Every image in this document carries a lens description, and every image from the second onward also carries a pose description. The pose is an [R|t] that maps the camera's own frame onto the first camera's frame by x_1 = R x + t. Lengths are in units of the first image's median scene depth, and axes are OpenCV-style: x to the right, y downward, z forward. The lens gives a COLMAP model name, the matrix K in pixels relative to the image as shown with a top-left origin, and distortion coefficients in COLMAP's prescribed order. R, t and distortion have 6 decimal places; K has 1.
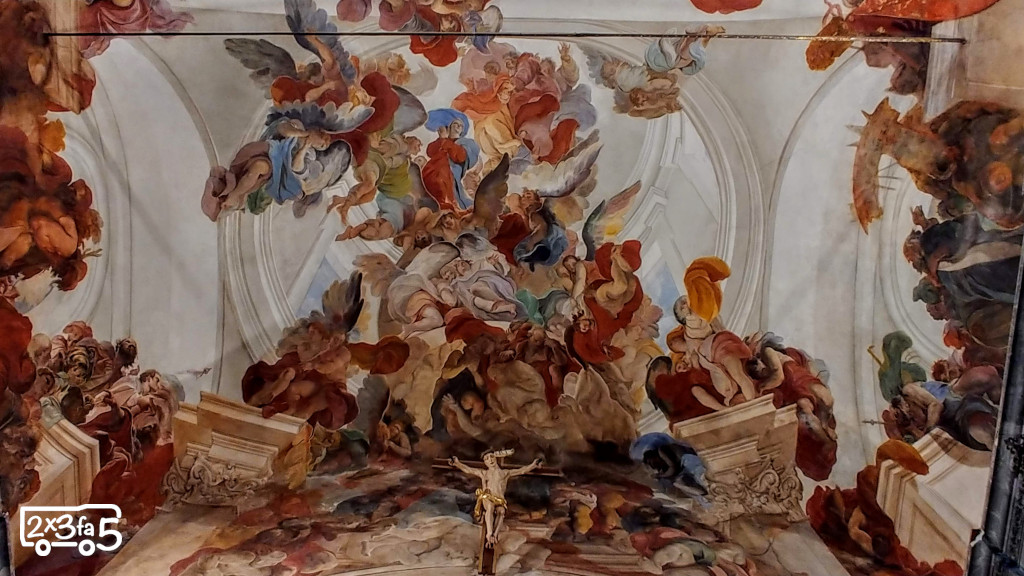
lens RADIAL K [[769.6, 0, 506.4], [0, 769.6, 292.3], [0, 0, 1]] dist [-0.016272, -0.004740]
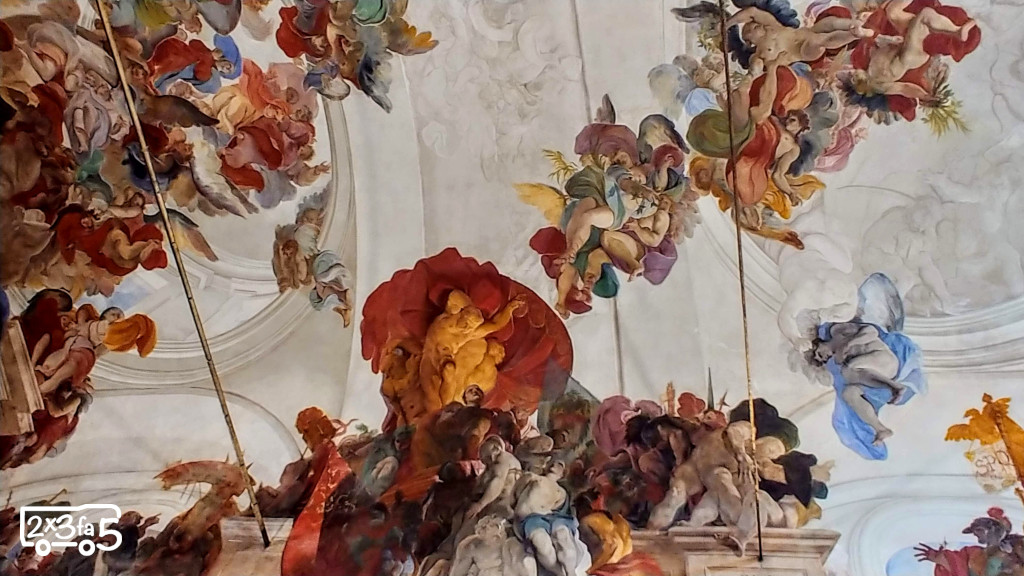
lens RADIAL K [[933.3, 0, 495.9], [0, 933.3, 285.1], [0, 0, 1]] dist [-0.035161, -0.005570]
pose [[0.172346, 0.922486, 0.345421, -0.154778], [-0.983203, 0.139716, 0.117436, -0.636411], [0.060073, -0.359859, 0.931071, -0.132866]]
